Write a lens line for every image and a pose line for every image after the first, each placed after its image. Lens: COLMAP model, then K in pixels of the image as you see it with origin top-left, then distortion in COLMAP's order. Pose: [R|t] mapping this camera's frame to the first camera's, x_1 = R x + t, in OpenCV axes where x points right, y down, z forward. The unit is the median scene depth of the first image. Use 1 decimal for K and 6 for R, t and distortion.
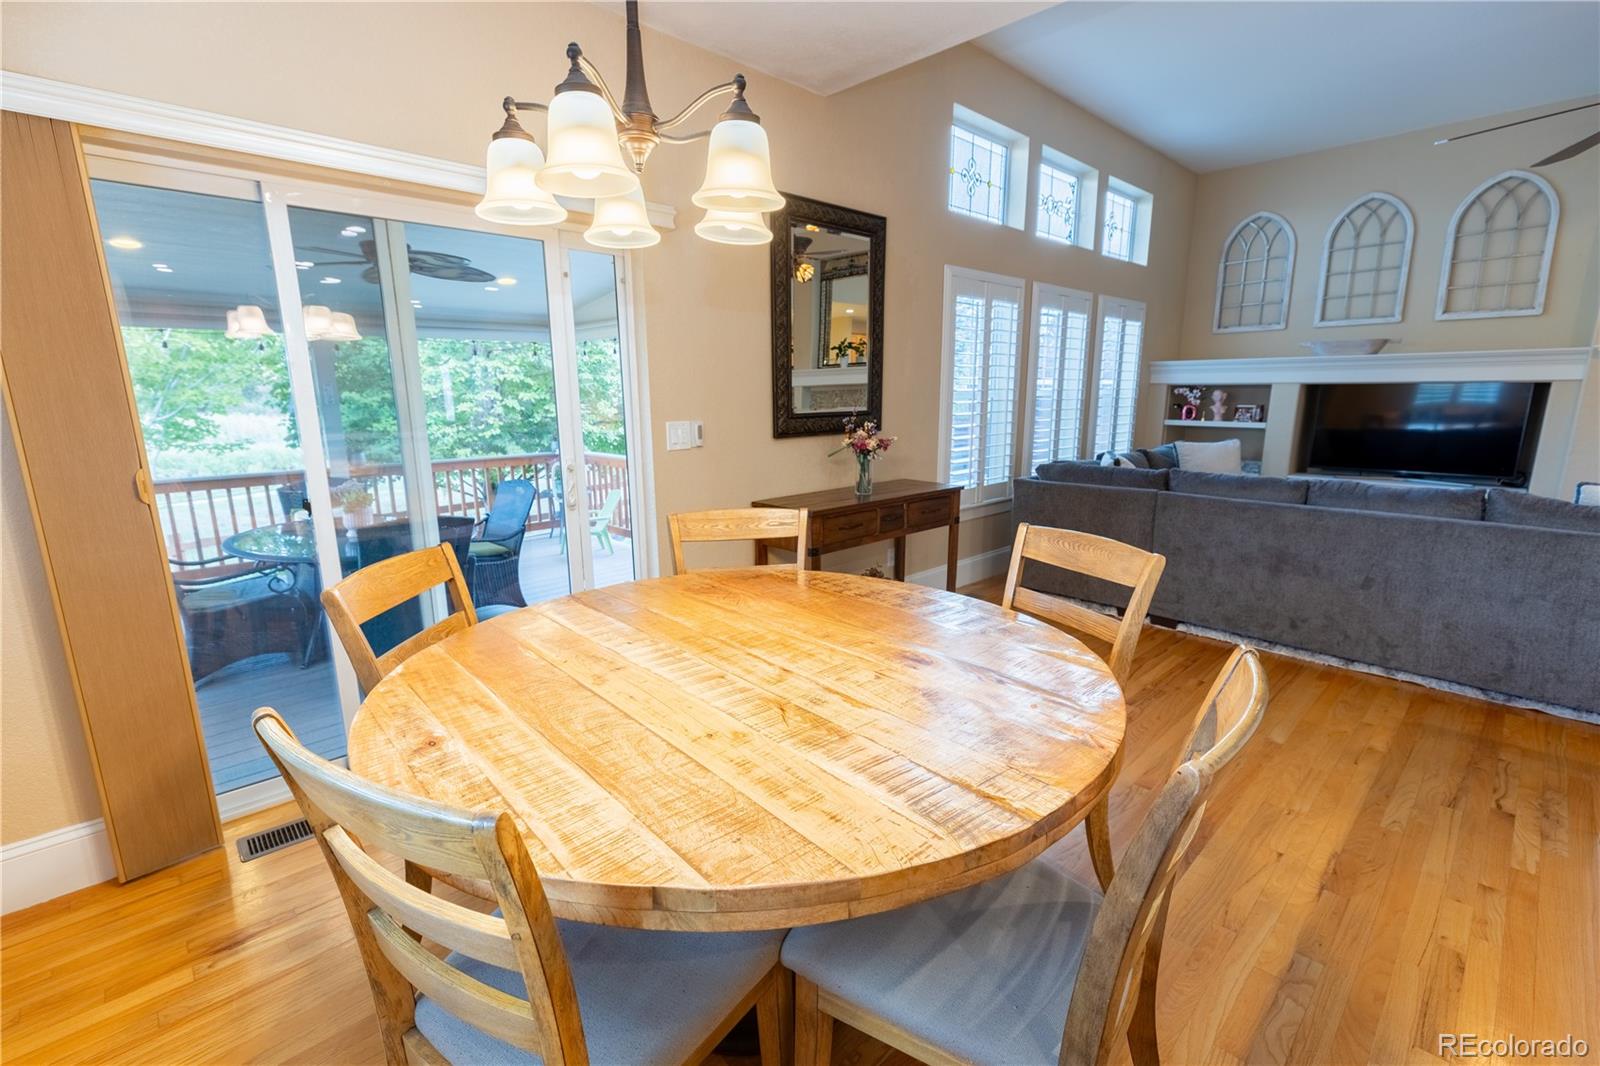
lens RADIAL K [[703.2, 0, 793.5], [0, 703.2, 539.8], [0, 0, 1]] dist [-0.003699, -0.000213]
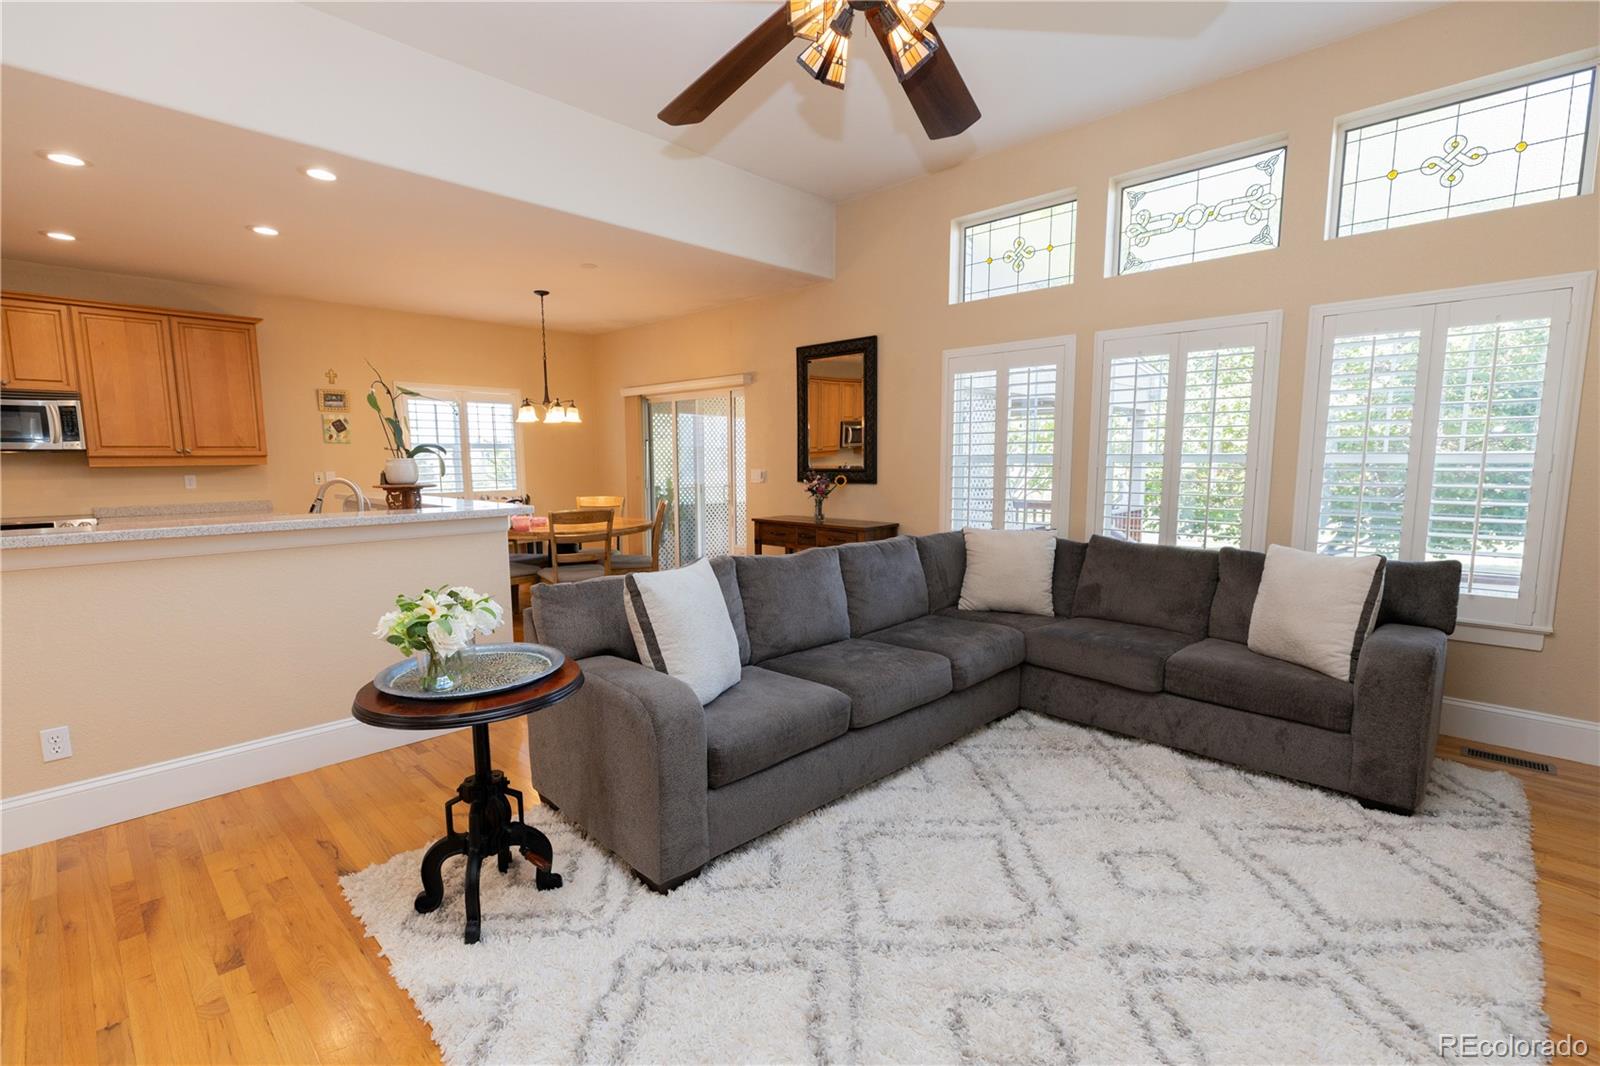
lens RADIAL K [[703.2, 0, 793.5], [0, 703.2, 539.8], [0, 0, 1]] dist [-0.003699, -0.000213]
pose [[0.059477, 0.126497, -0.990182, 1.099534], [-0.201952, 0.972951, 0.112165, -0.125279], [0.977588, 0.193298, 0.083414, 0.550060]]
